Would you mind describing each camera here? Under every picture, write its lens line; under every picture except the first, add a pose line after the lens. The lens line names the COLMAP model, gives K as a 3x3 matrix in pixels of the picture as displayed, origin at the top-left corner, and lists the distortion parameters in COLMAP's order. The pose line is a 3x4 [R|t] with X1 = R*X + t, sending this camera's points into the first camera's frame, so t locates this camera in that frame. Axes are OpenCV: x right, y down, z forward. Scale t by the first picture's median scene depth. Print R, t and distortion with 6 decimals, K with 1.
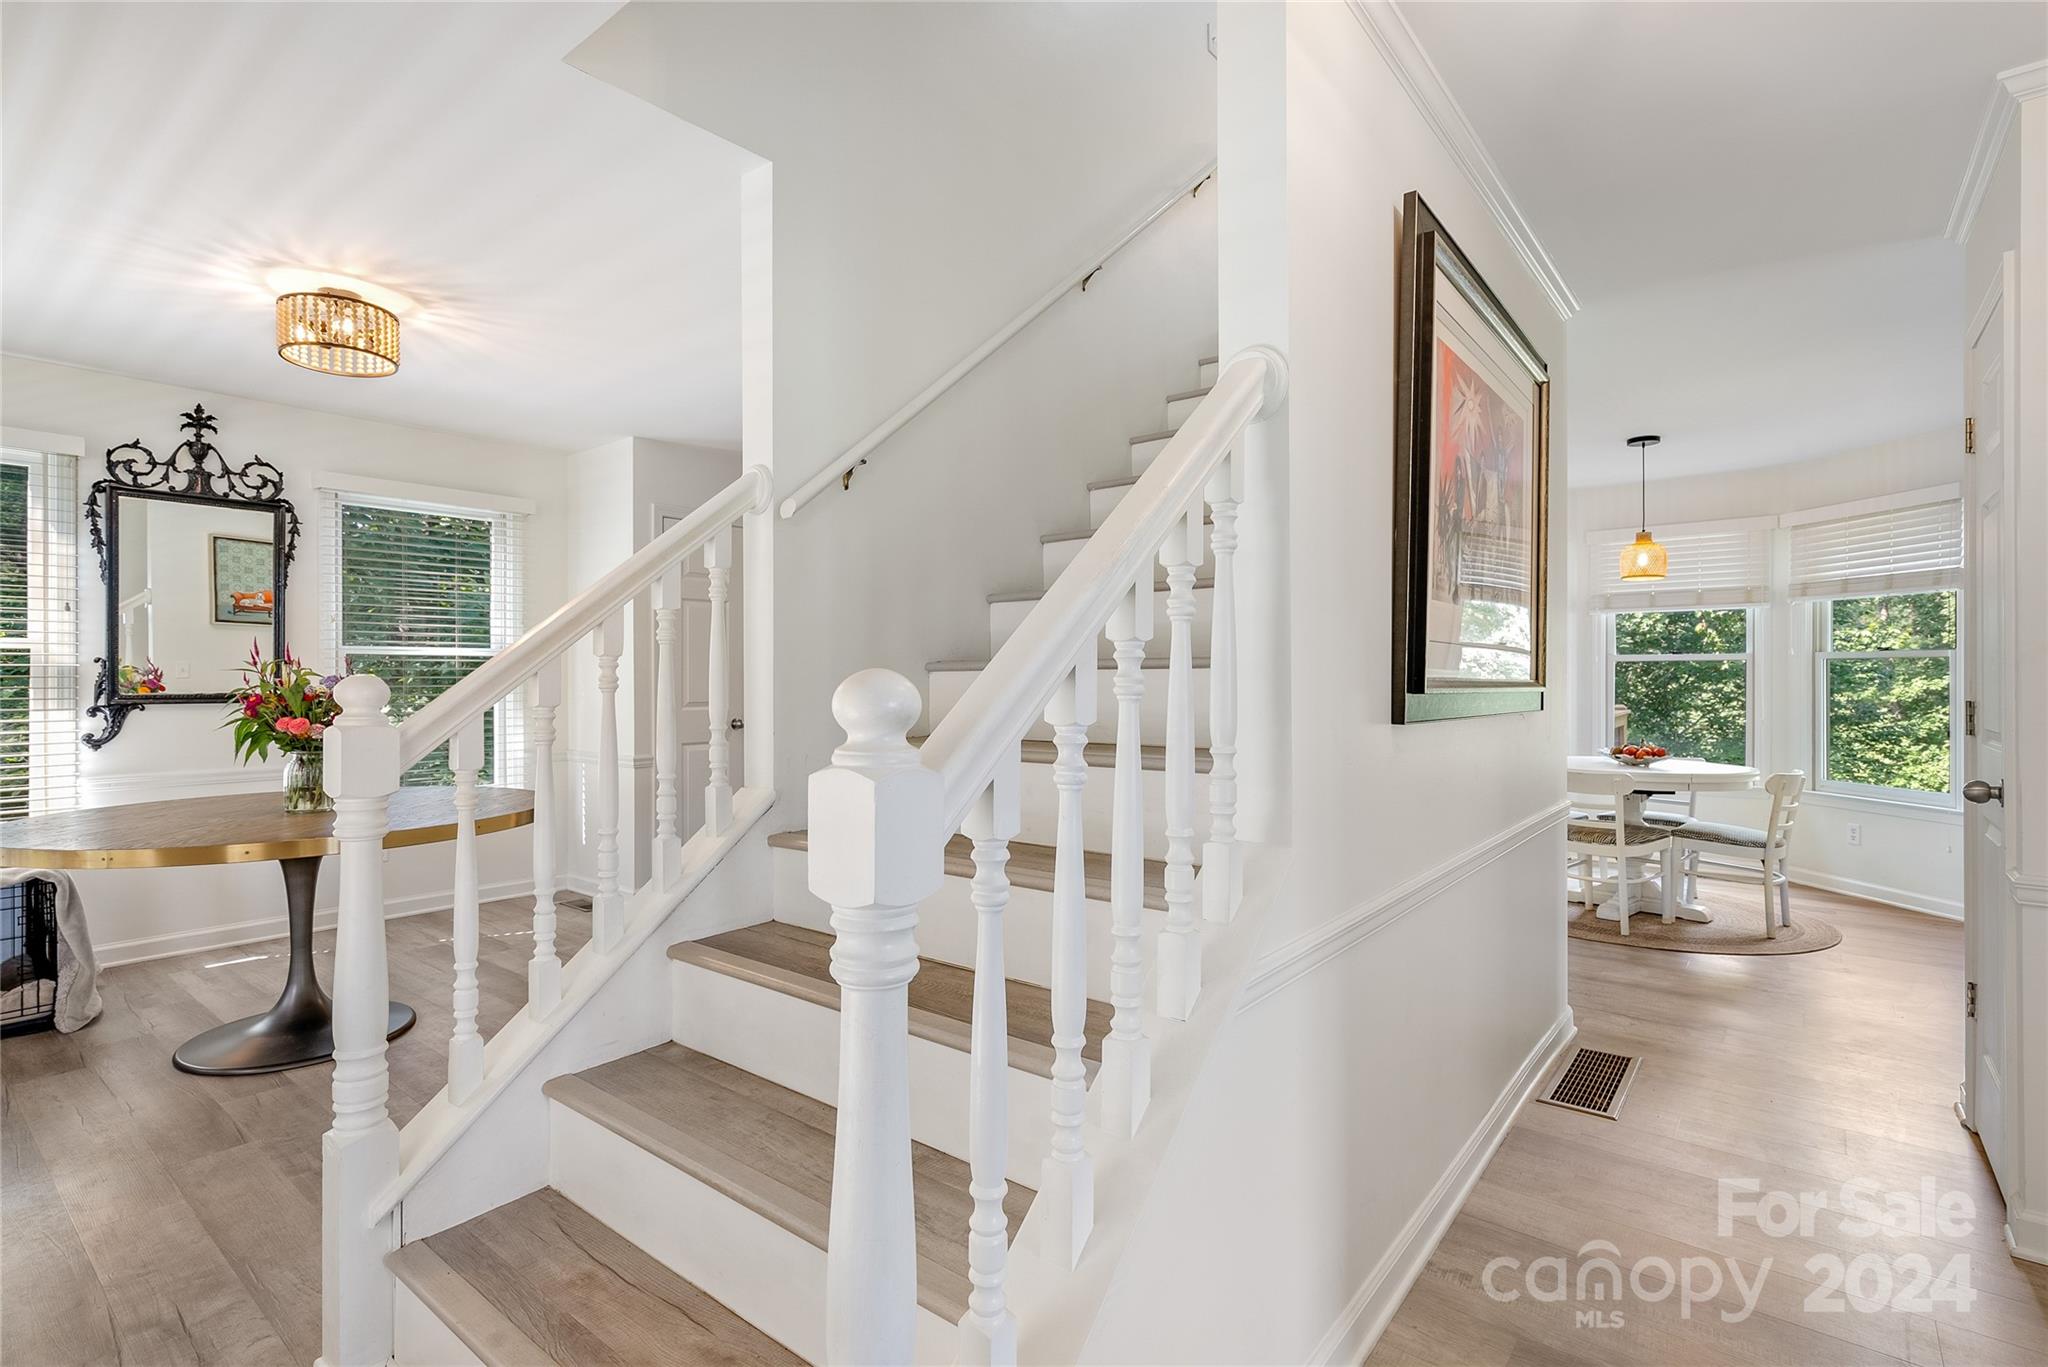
lens RADIAL K [[968.0, 0, 1022.3], [0, 968.0, 679.2], [0, 0, 1]] dist [0.002121, 0.000197]
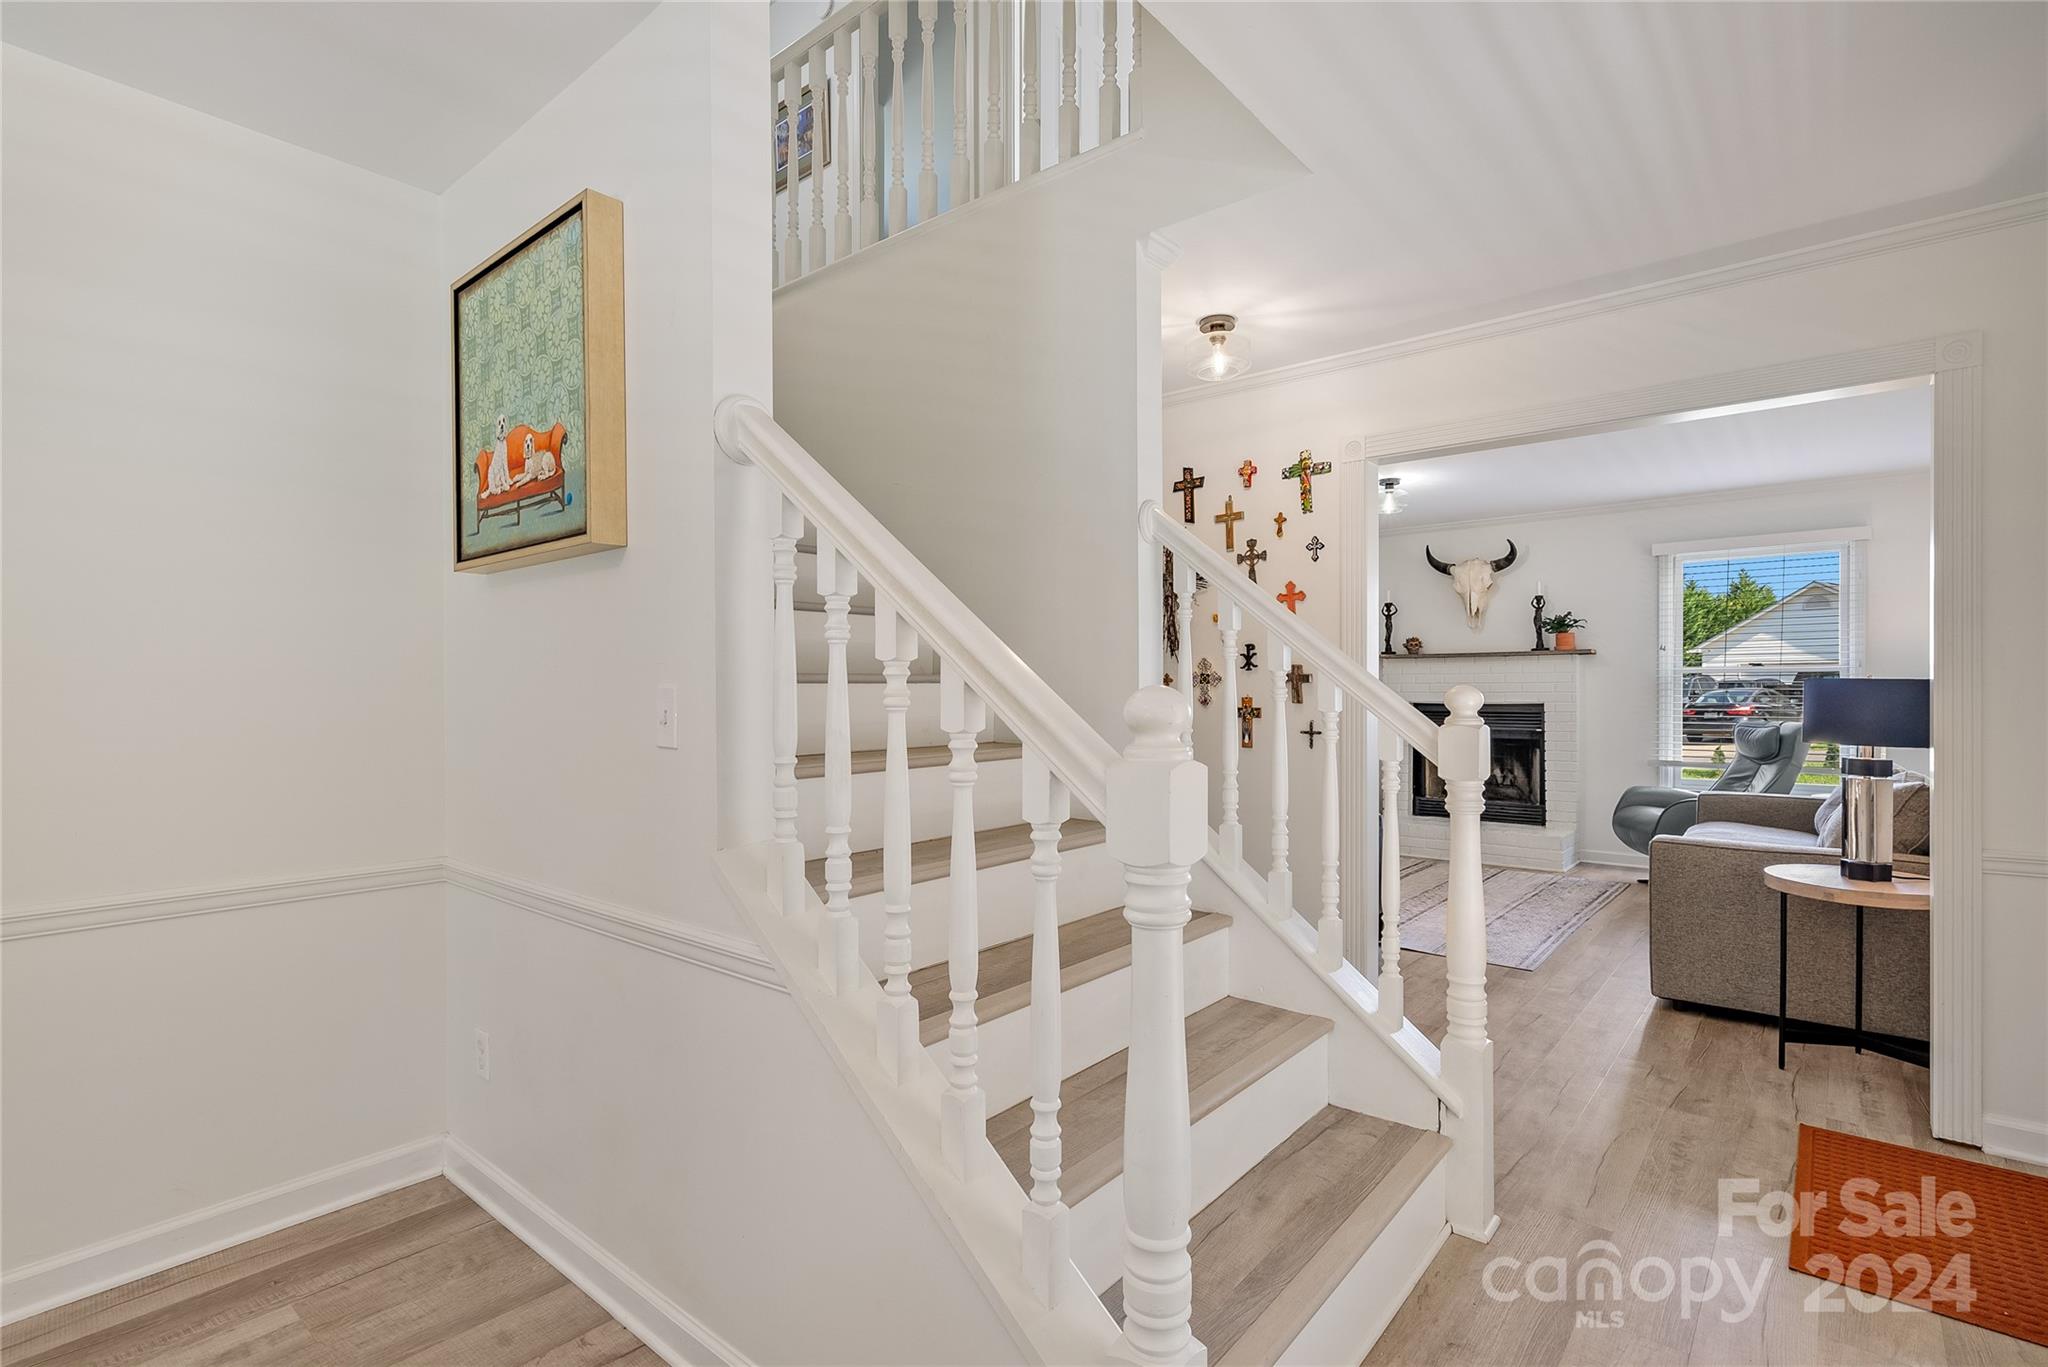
lens RADIAL K [[968.0, 0, 1017.1], [0, 968.0, 691.4], [0, 0, 1]] dist [0.002121, 0.000197]
pose [[0.030921, -0.004207, 0.999513, -1.059855], [0.006028, 0.999974, 0.004023, -0.005328], [-0.999504, 0.005901, 0.030945, 0.828744]]
